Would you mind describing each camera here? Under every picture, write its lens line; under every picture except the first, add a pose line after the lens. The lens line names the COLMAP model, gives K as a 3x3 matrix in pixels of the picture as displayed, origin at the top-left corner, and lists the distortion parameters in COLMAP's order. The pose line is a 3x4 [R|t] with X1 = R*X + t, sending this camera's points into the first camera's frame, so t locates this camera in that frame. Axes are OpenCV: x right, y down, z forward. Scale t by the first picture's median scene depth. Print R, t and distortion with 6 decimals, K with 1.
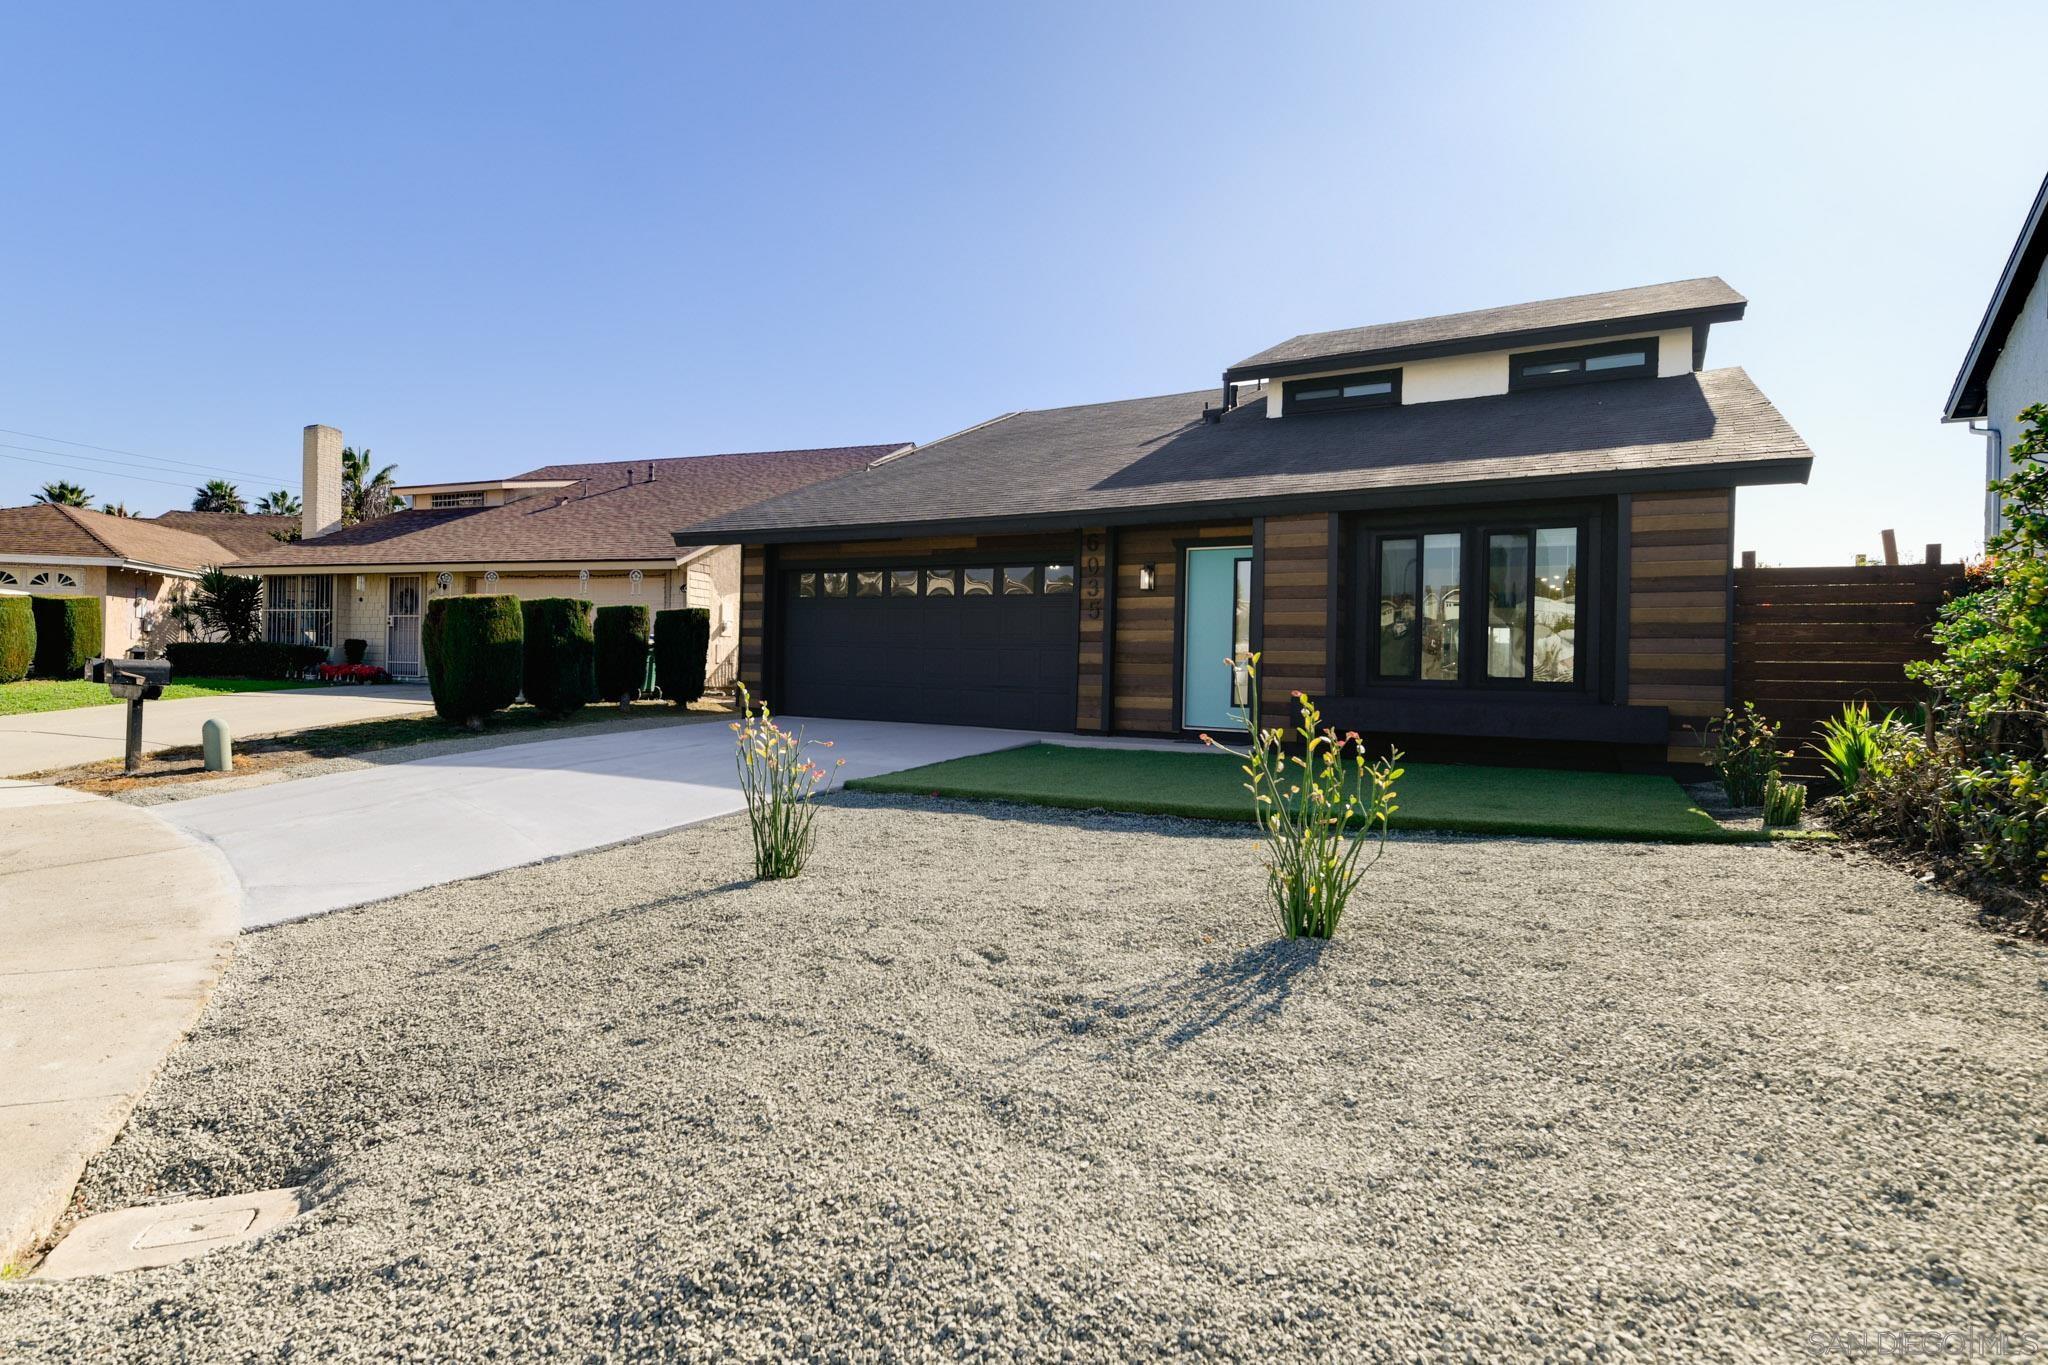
lens RADIAL K [[920.6, 0, 1001.7], [0, 920.6, 668.0], [0, 0, 1]] dist [0.001027, -0.005084]
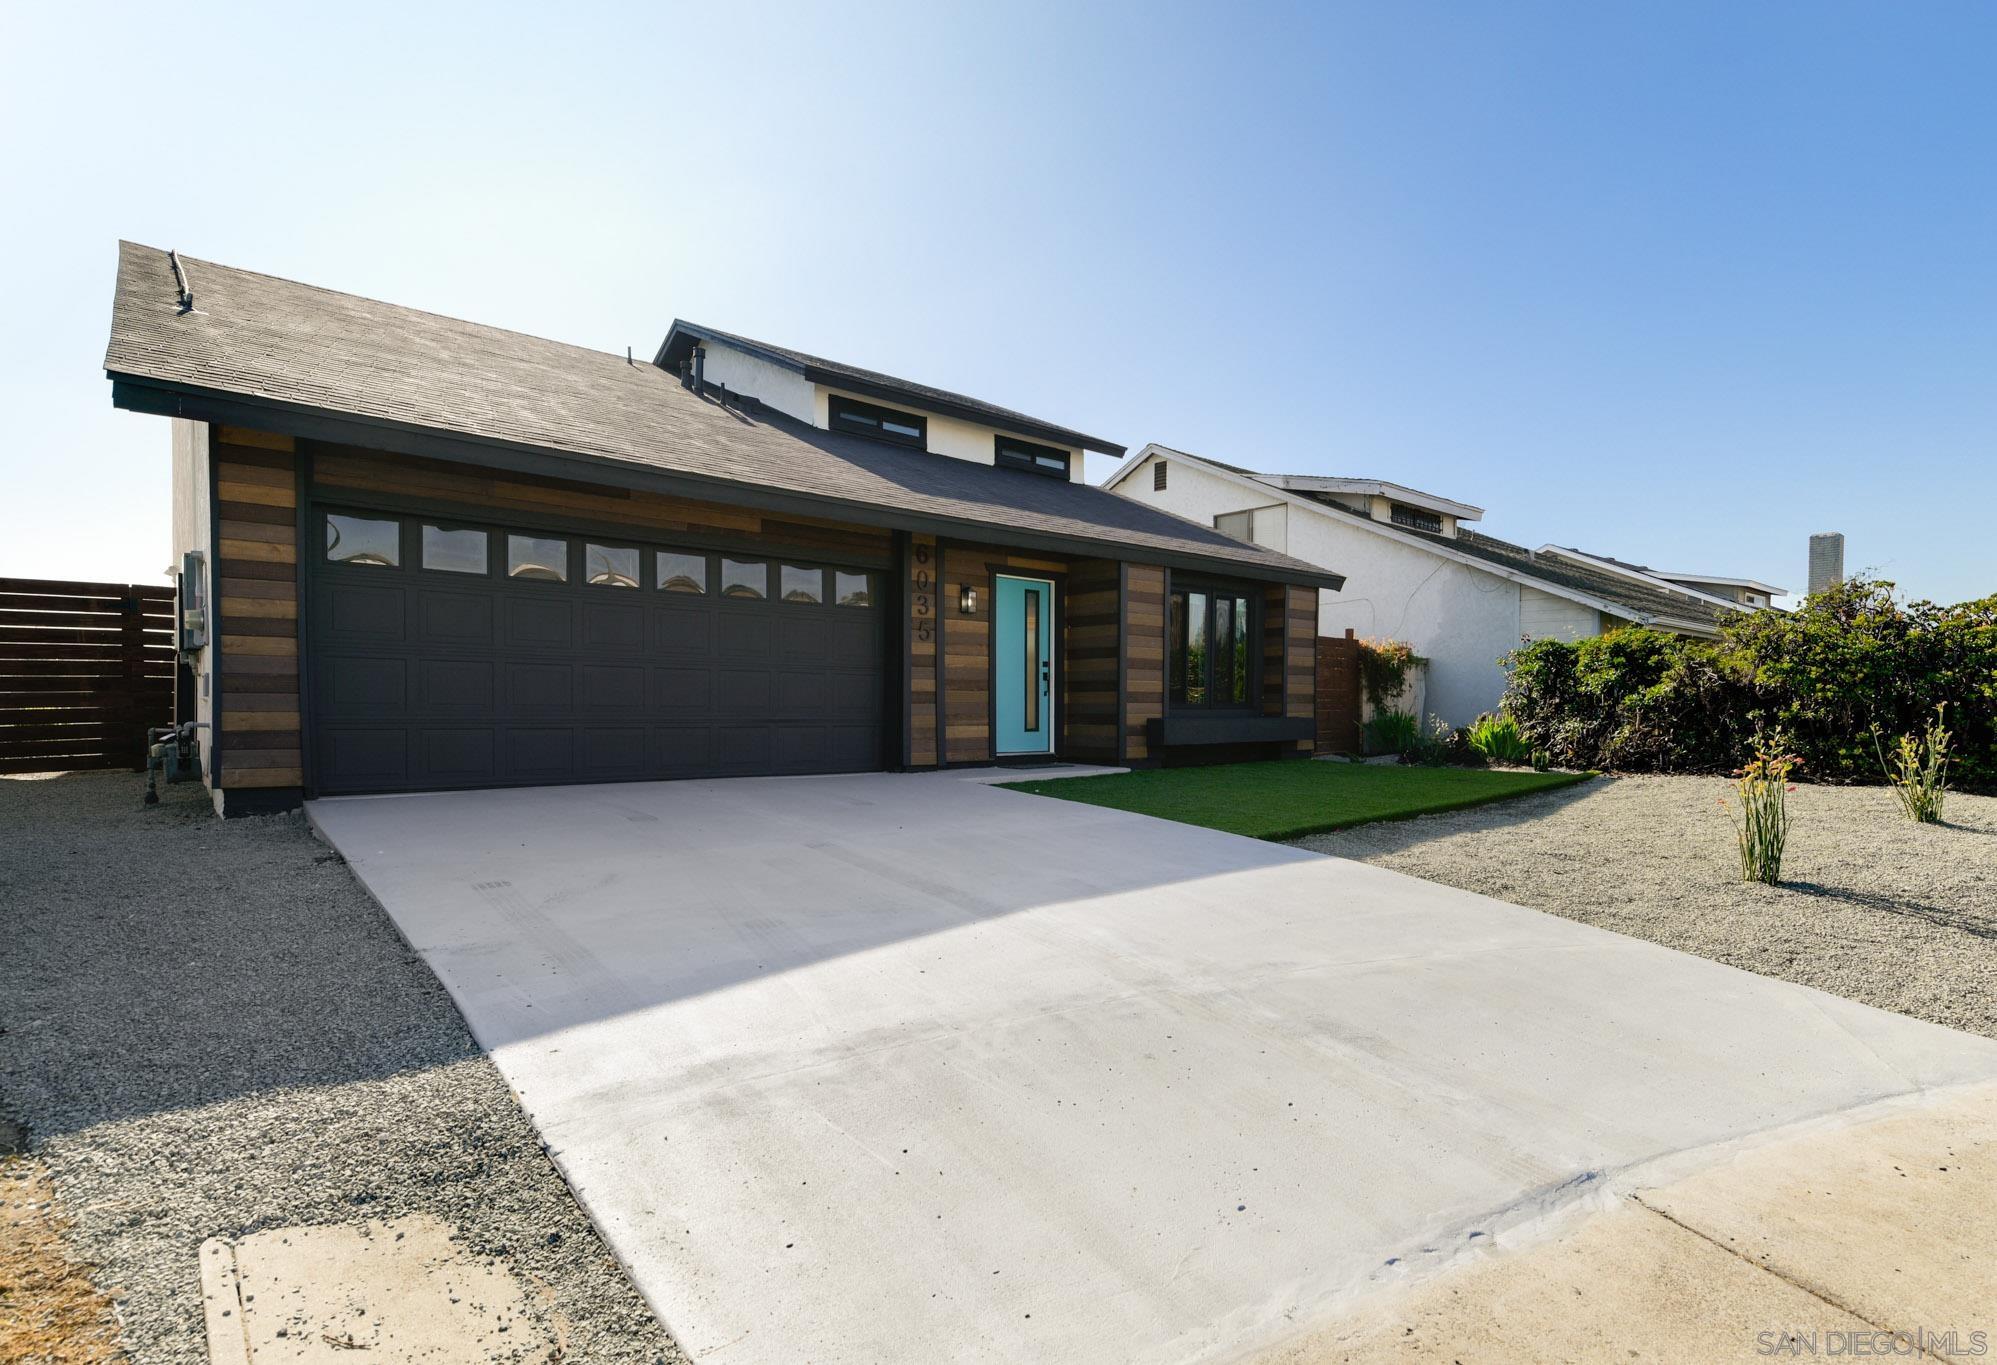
lens RADIAL K [[926.2, 0, 1029.0], [0, 926.2, 685.3], [0, 0, 1]] dist [0.020295, -0.020259]
pose [[0.376450, -0.007533, 0.926406, -0.705868], [-0.005302, 0.999933, 0.010286, -0.020553], [-0.926422, -0.008784, 0.376385, 0.585086]]
